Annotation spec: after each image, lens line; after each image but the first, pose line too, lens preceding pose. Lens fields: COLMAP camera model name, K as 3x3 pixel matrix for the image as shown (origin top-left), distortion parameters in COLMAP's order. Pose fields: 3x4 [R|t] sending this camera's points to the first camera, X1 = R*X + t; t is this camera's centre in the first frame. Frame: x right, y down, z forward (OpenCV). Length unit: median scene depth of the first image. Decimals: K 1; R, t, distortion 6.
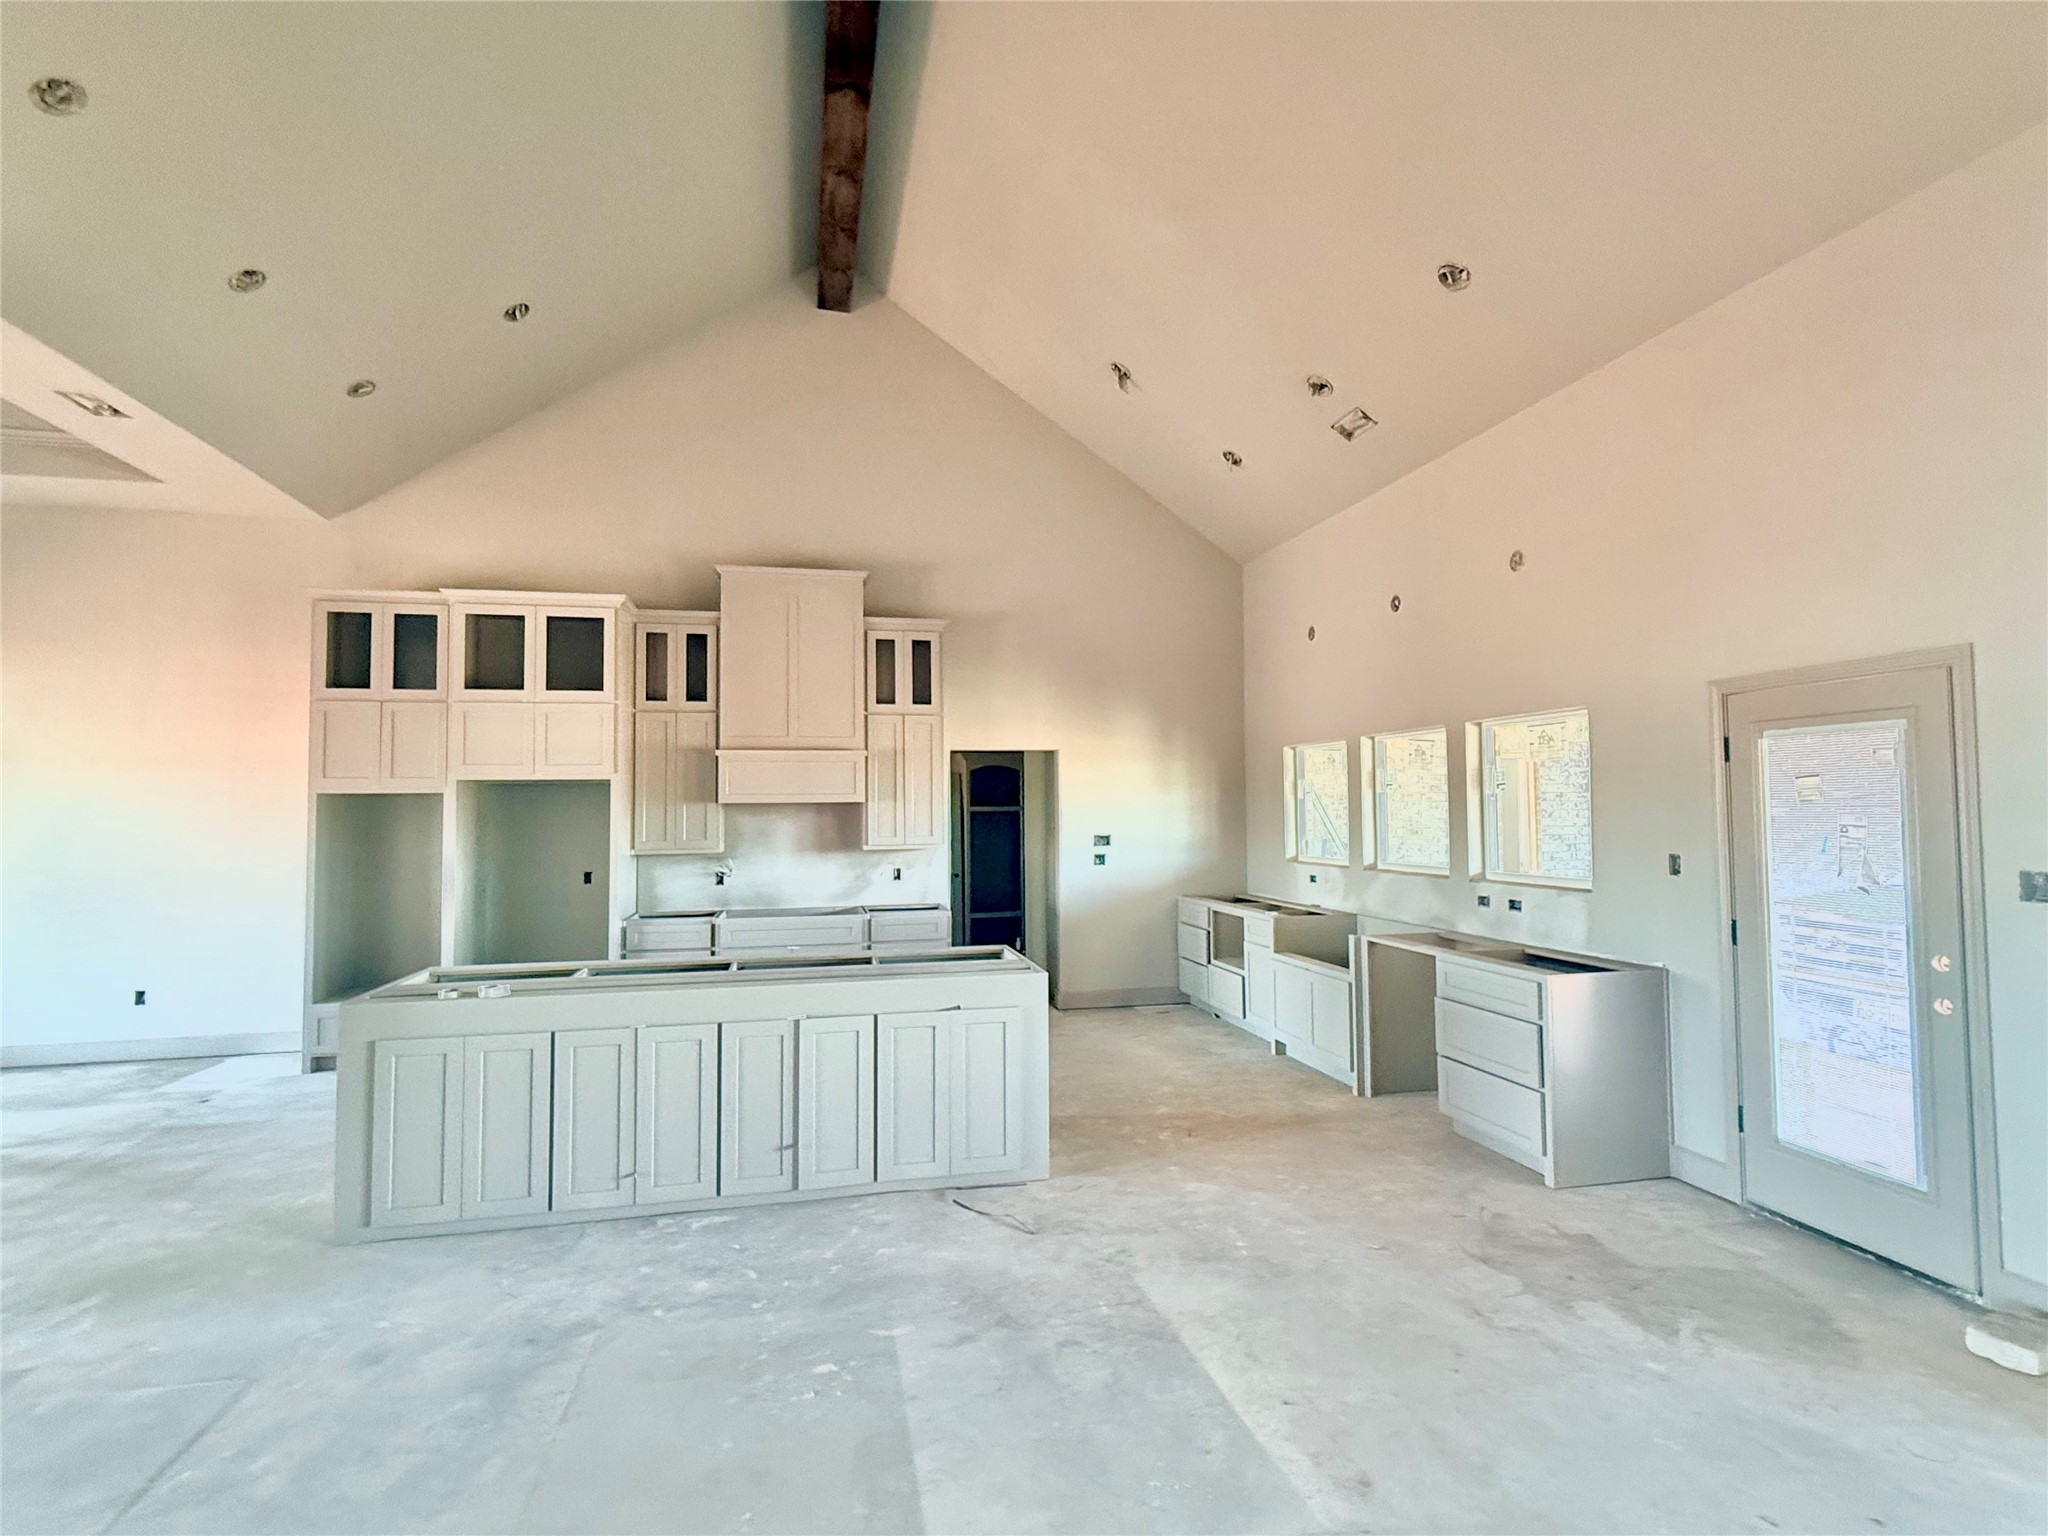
lens RADIAL K [[989.9, 0, 1024.0], [0, 989.9, 768.0], [0, 0, 1]] dist [-0.000554, -0.000262]
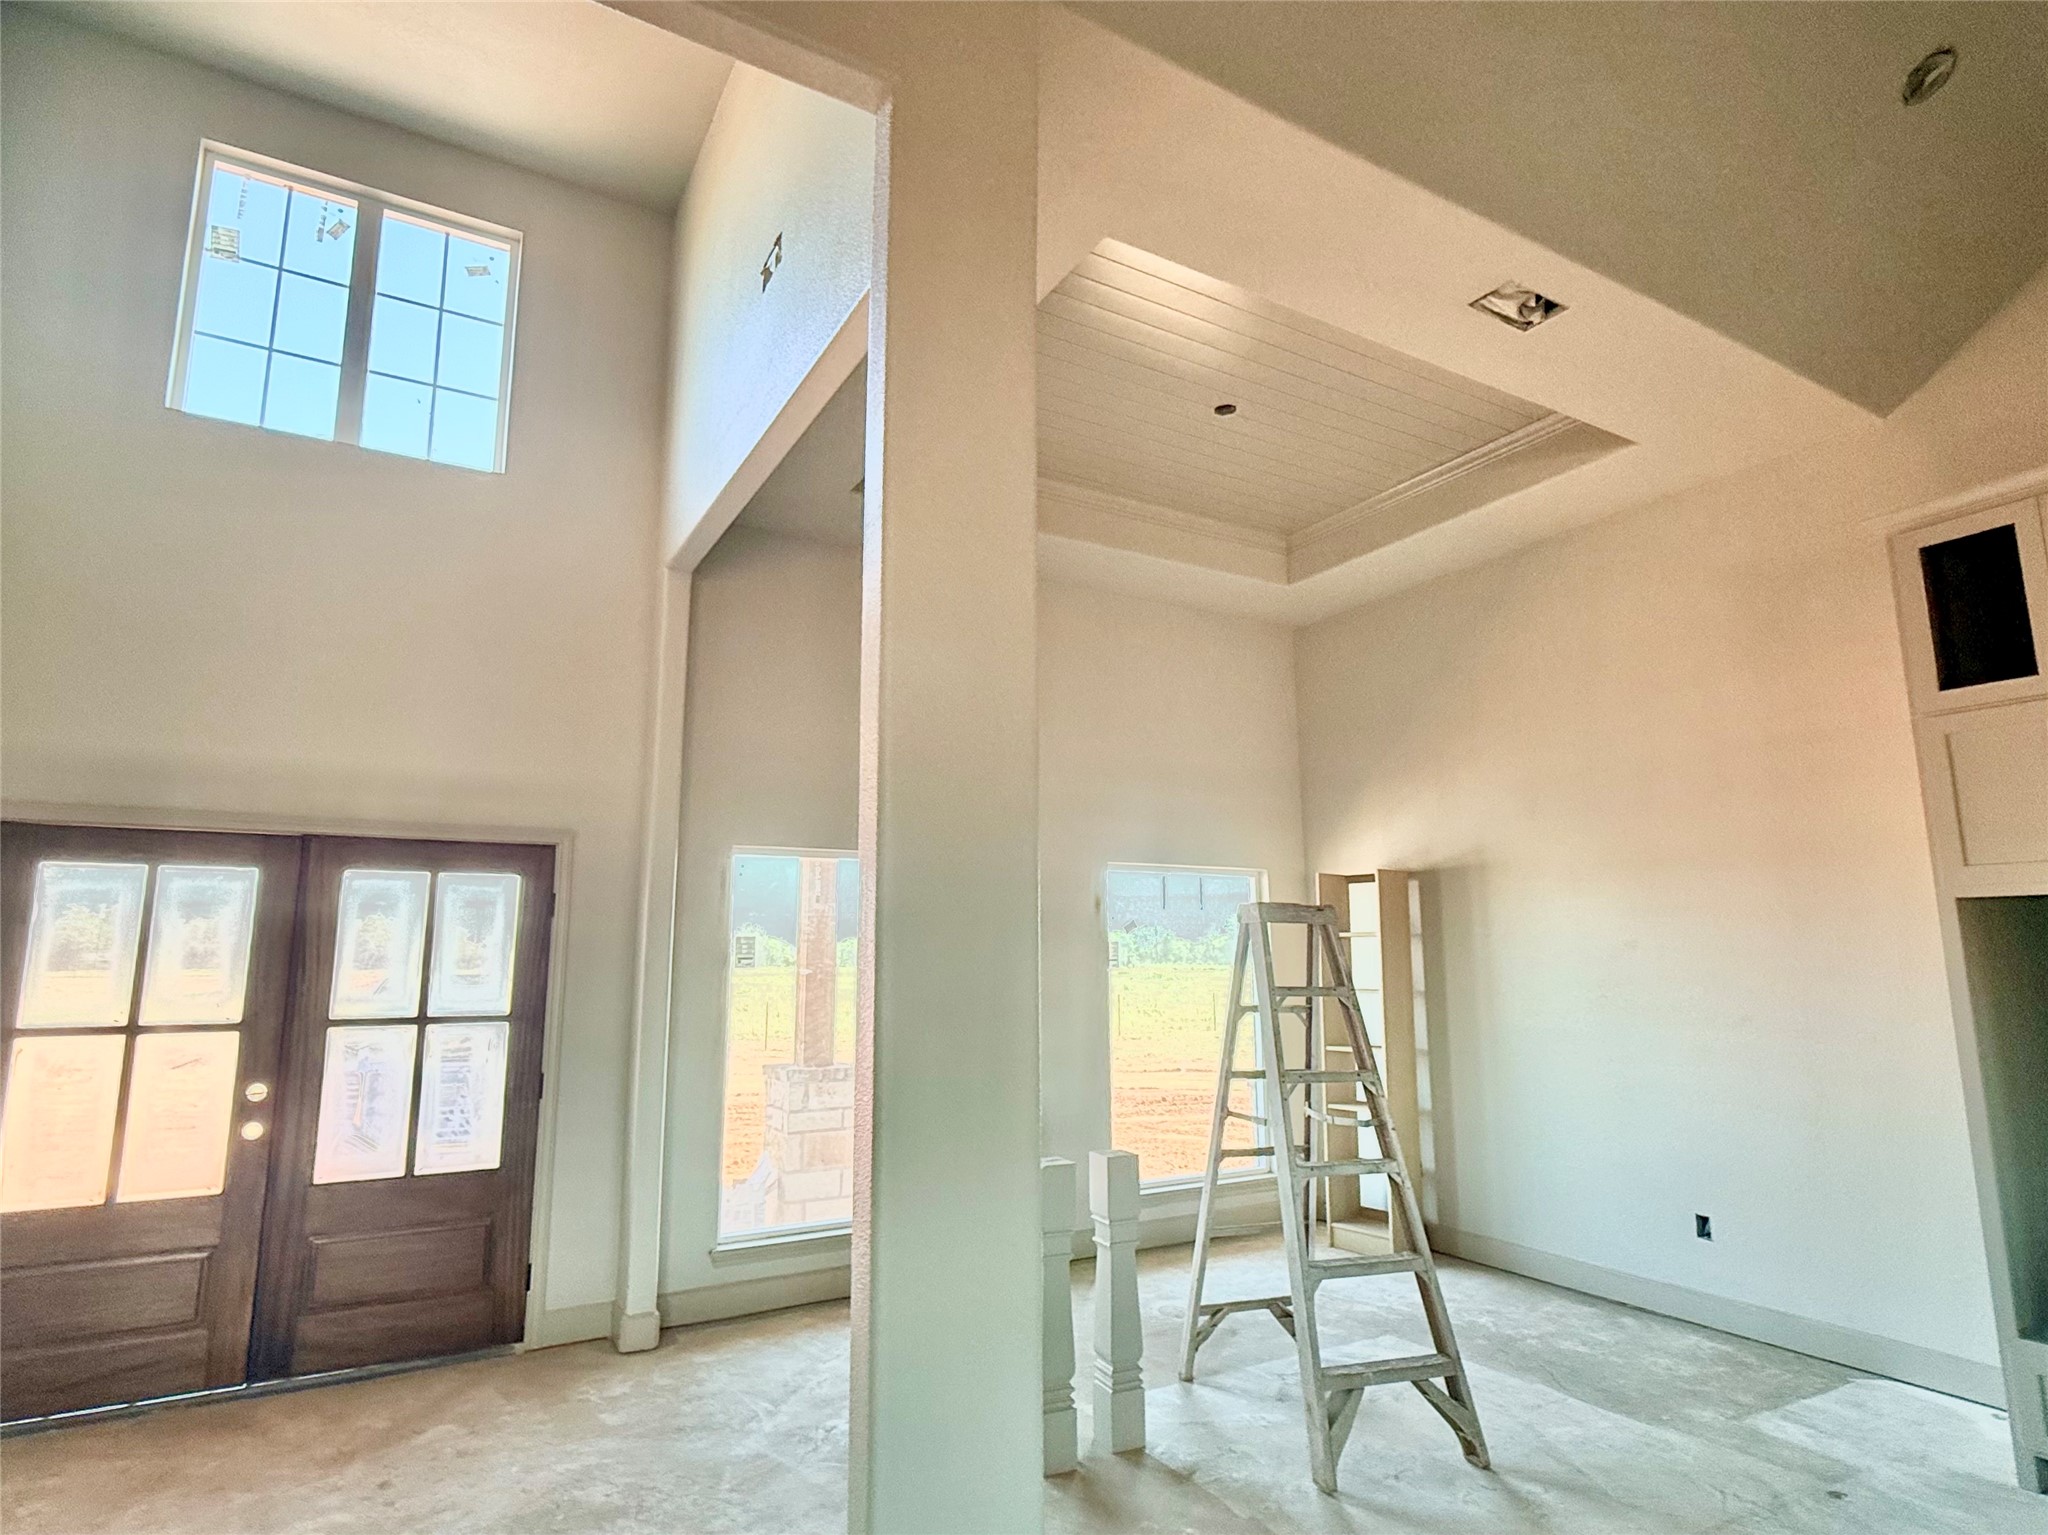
lens RADIAL K [[1099.5, 0, 1024.0], [0, 1099.5, 767.5], [0, 0, 1]] dist [-0.000235, -0.000360]
pose [[0.300860, -0.155782, -0.940859, -0.323253], [0.039949, 0.987761, -0.150774, 0.027330], [0.952831, 0.007775, 0.303401, 0.378729]]
